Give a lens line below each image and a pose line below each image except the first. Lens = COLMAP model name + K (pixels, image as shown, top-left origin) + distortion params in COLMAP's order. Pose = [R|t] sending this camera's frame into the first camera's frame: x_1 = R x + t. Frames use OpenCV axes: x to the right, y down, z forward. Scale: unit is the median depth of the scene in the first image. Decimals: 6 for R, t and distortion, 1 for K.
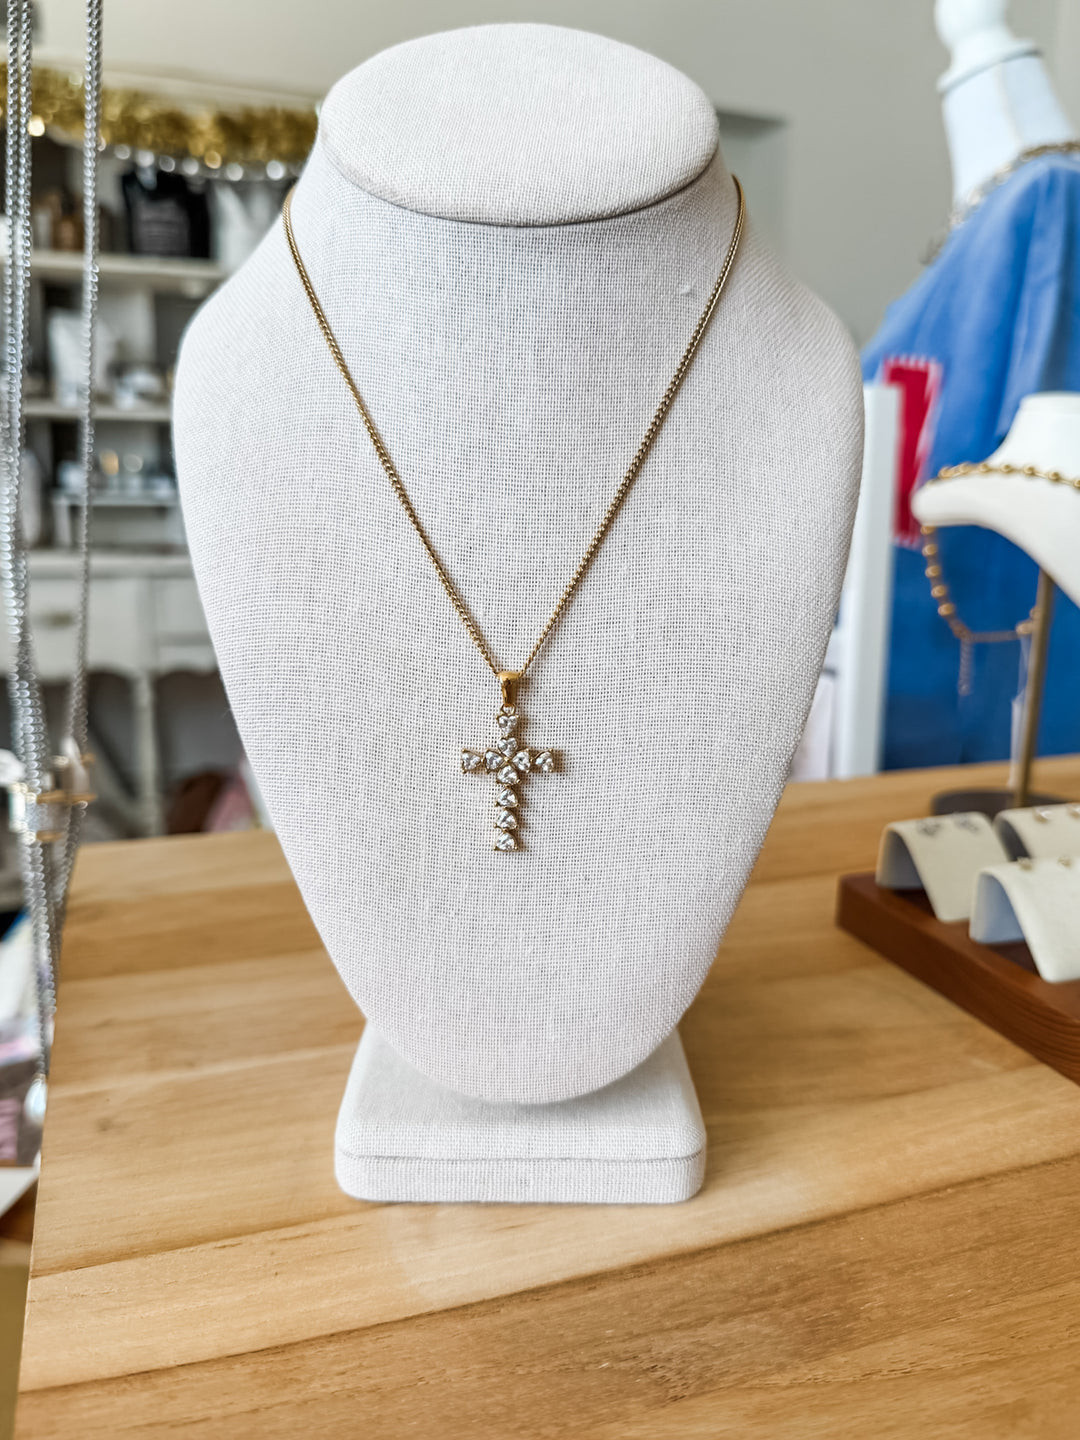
lens RADIAL K [[1083.6, 0, 528.3], [0, 1083.6, 714.8], [0, 0, 1]] dist [-0.021848, 0.001709]
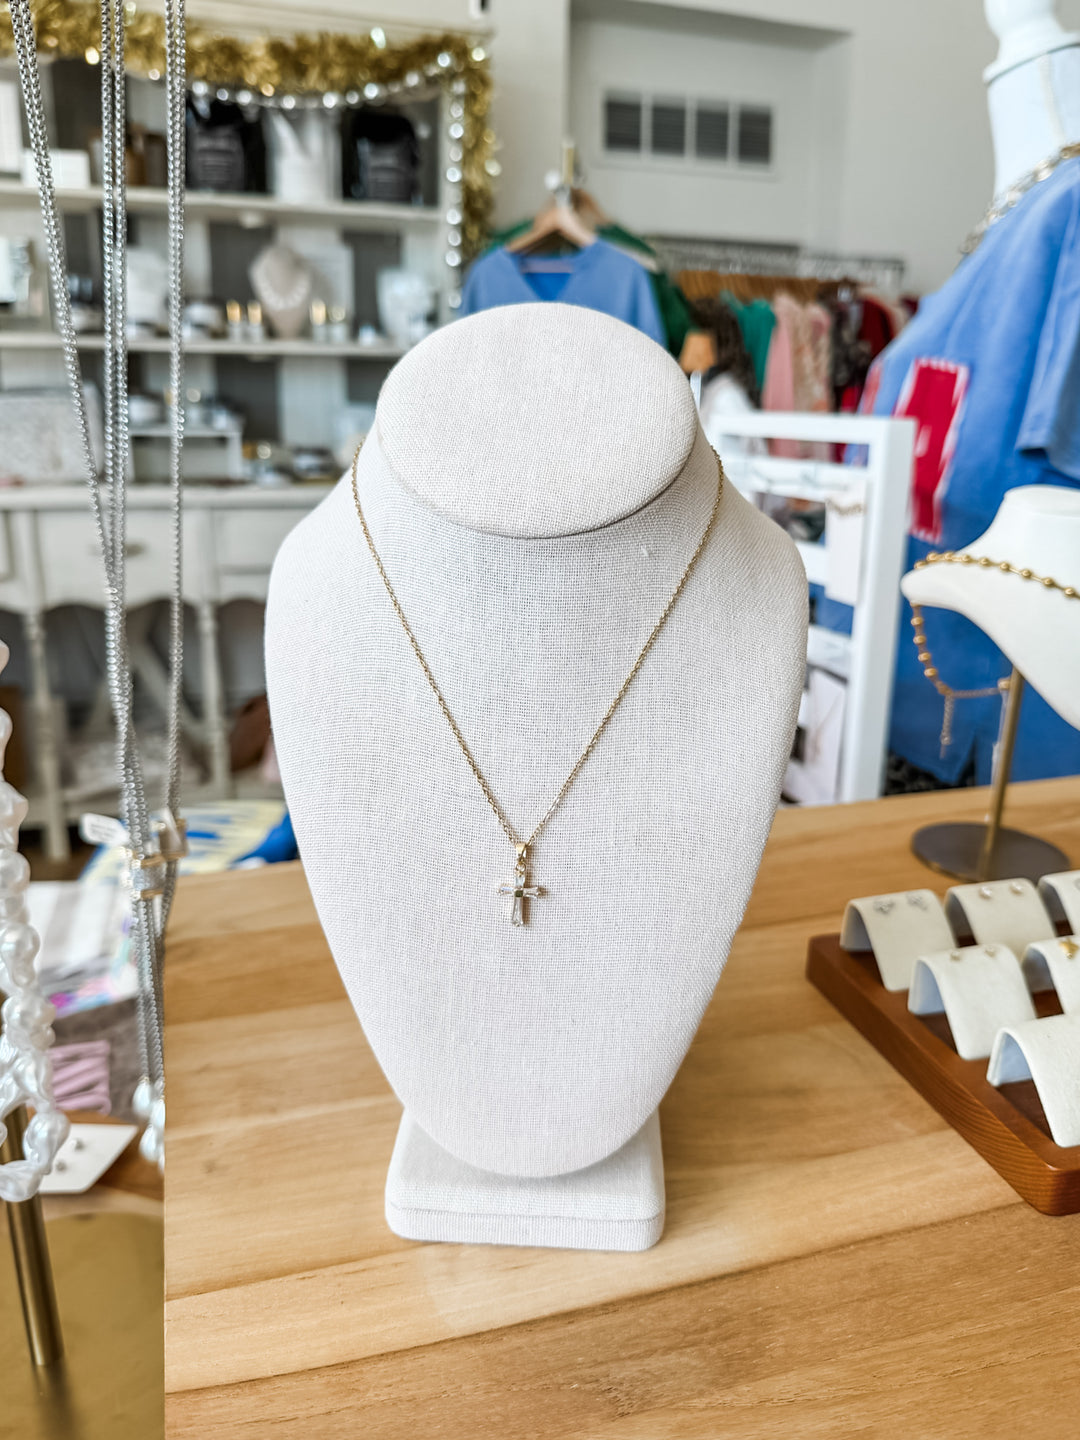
lens RADIAL K [[1056.3, 0, 534.0], [0, 1056.3, 714.7], [0, 0, 1]] dist [-0.000916, -0.005240]
pose [[0.999149, 0.017885, -0.037176, 0.041585], [-0.015190, 0.997320, 0.071562, -0.287287], [0.038356, -0.070937, 0.996743, -0.245790]]
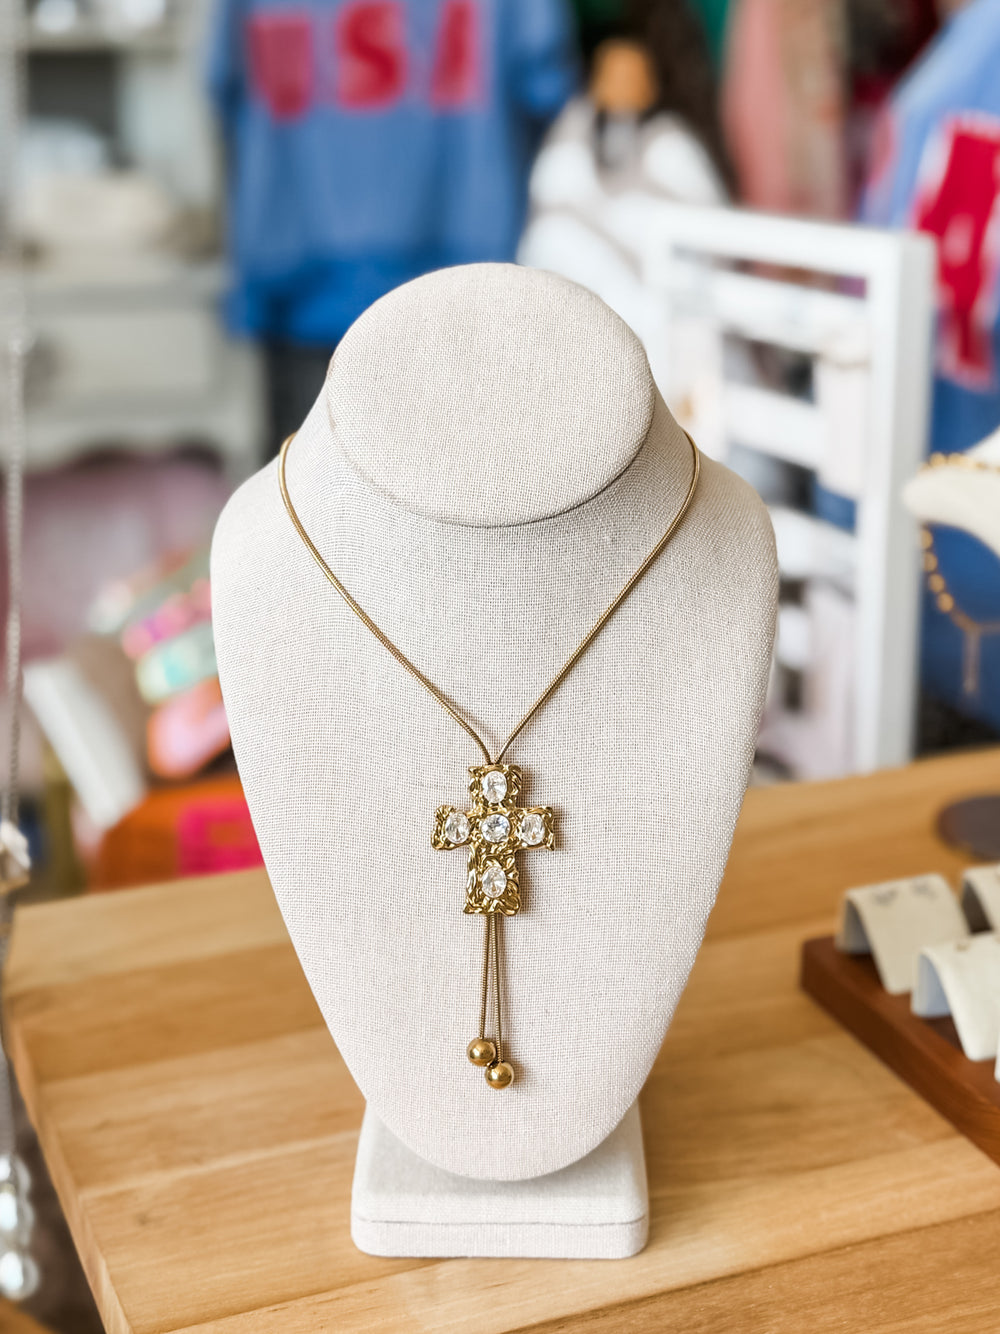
lens RADIAL K [[1762.9, 0, 506.1], [0, 1762.9, 627.2], [0, 0, 1]] dist [0.141951, -0.046945]
pose [[0.998964, -0.021705, 0.040006, -0.067764], [0.019202, 0.997895, 0.061937, -0.403419], [-0.041266, -0.061104, 0.997278, -0.996959]]
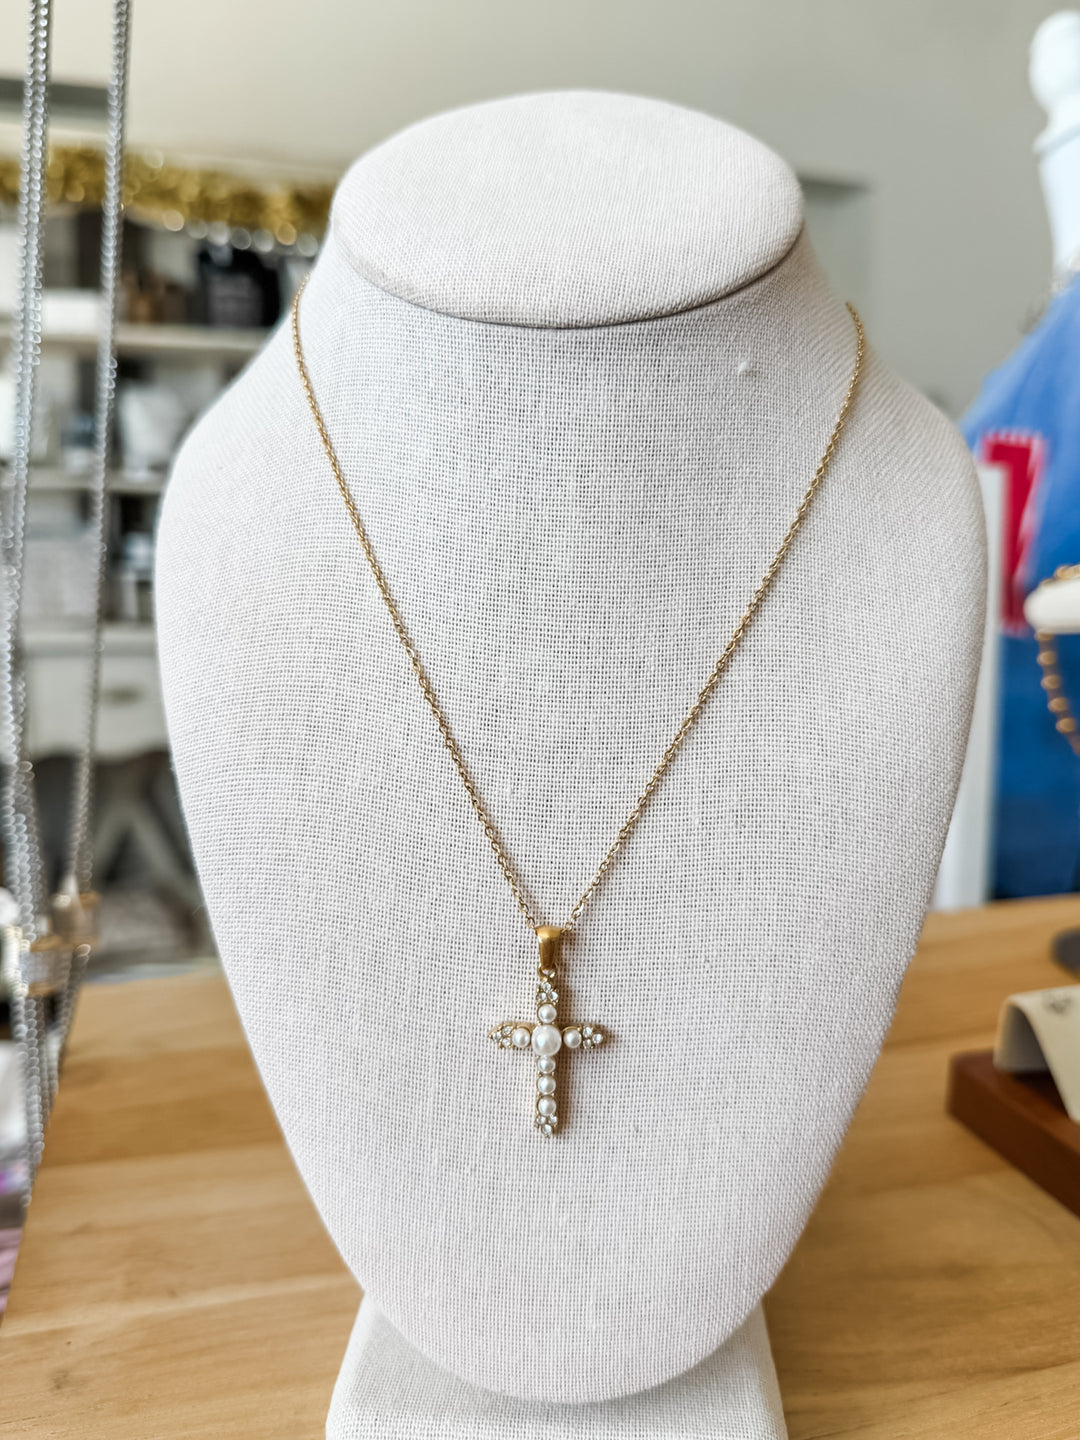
lens RADIAL K [[1135.2, 0, 530.5], [0, 1135.2, 724.0], [0, 0, 1]] dist [-0.029144, 0.001335]
pose [[0.997977, 0.007920, -0.063074, 0.022752], [-0.011914, 0.997930, -0.063200, -0.082155], [0.062443, 0.063824, 0.996006, 0.135287]]
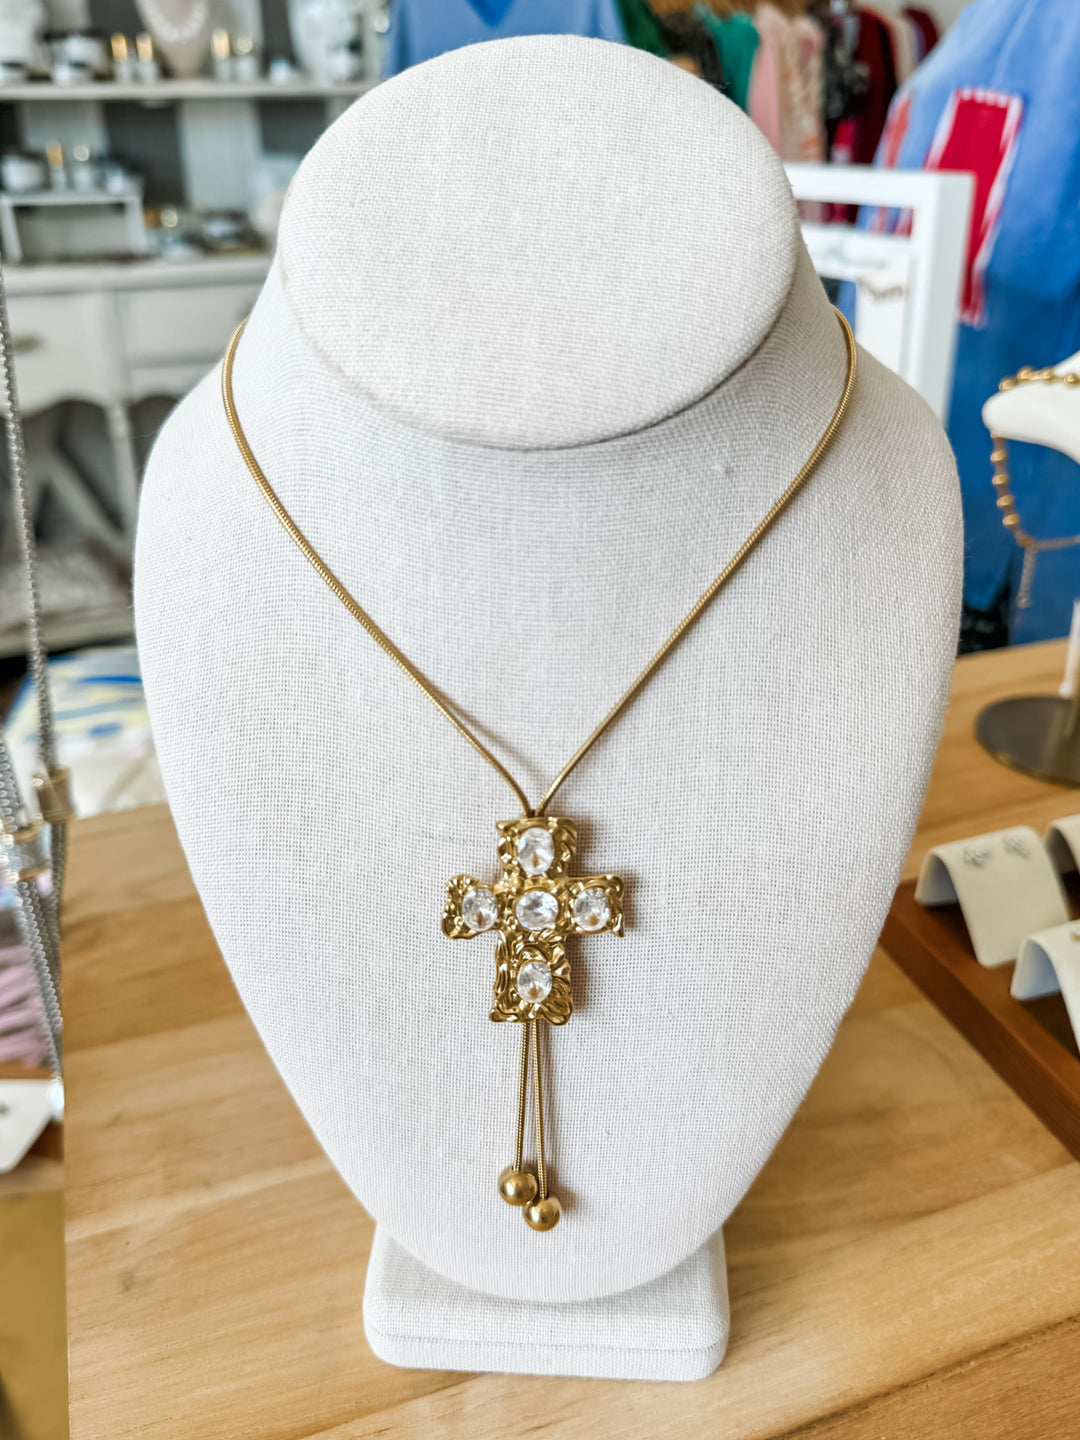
lens RADIAL K [[1144.8, 0, 527.4], [0, 1144.8, 720.6], [0, 0, 1]] dist [-0.016009, -0.003284]
pose [[0.999828, -0.014561, -0.011528, -0.003087], [0.016963, 0.968713, 0.247603, -0.406896], [0.007562, -0.247756, 0.968793, 0.117634]]
